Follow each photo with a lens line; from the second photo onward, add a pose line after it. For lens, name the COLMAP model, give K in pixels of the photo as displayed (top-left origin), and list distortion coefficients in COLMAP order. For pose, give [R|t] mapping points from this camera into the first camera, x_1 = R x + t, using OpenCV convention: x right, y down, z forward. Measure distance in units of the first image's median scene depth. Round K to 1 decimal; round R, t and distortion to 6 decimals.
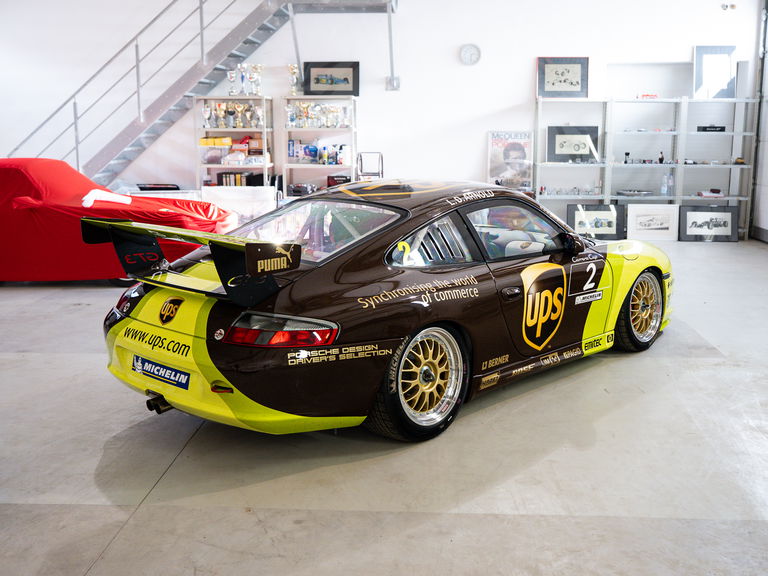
lens RADIAL K [[839.5, 0, 383.7], [0, 839.5, 285.8], [0, 0, 1]] dist [0.021464, 0.000000]
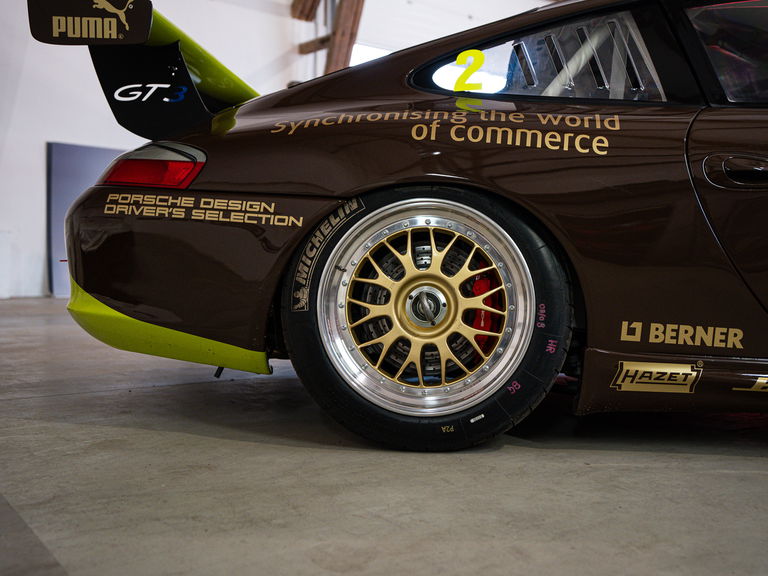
lens RADIAL K [[831.8, 0, 384.2], [0, 831.8, 287.5], [0, 0, 1]] dist [0.077945, 0.000000]
pose [[0.653621, 0.059865, -0.754451, 0.407599], [-0.164970, 0.984166, -0.064830, 0.139344], [0.738624, 0.166836, 0.653147, 0.730163]]
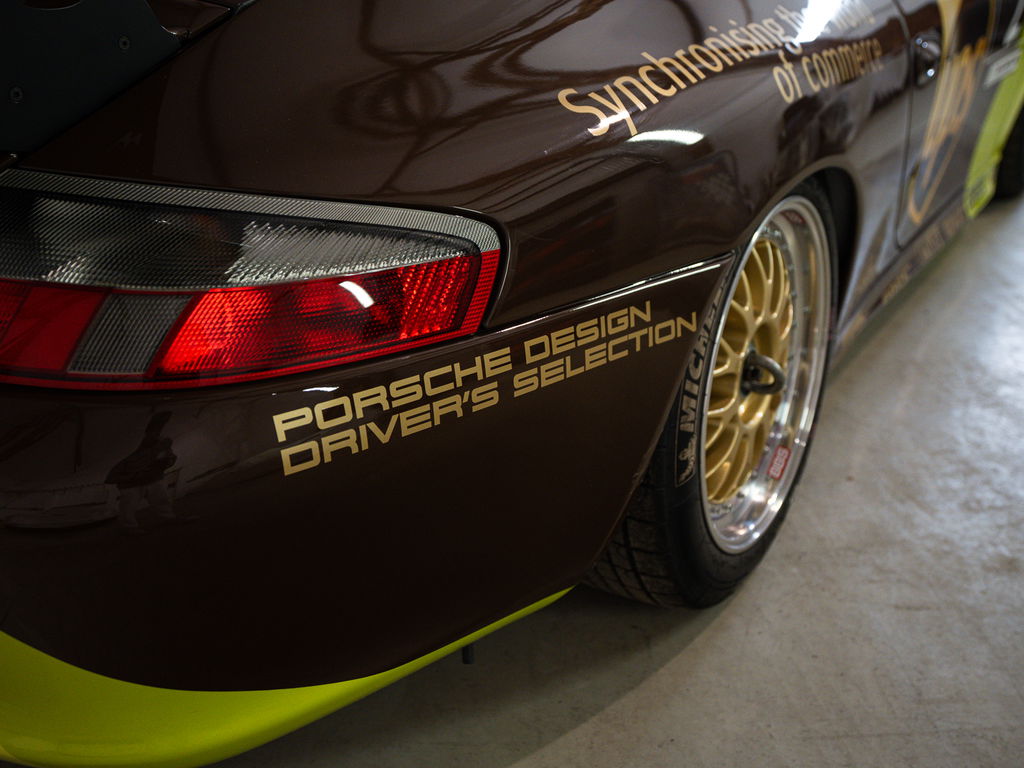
lens RADIAL K [[1109.1, 0, 516.8], [0, 1109.1, 380.8], [0, 0, 1]] dist [0.077945, 0.000000]
pose [[0.978321, -0.077068, 0.192219, -0.101624], [0.022318, 0.962006, 0.272115, 0.008014], [-0.205887, -0.261926, 0.942871, 0.714357]]
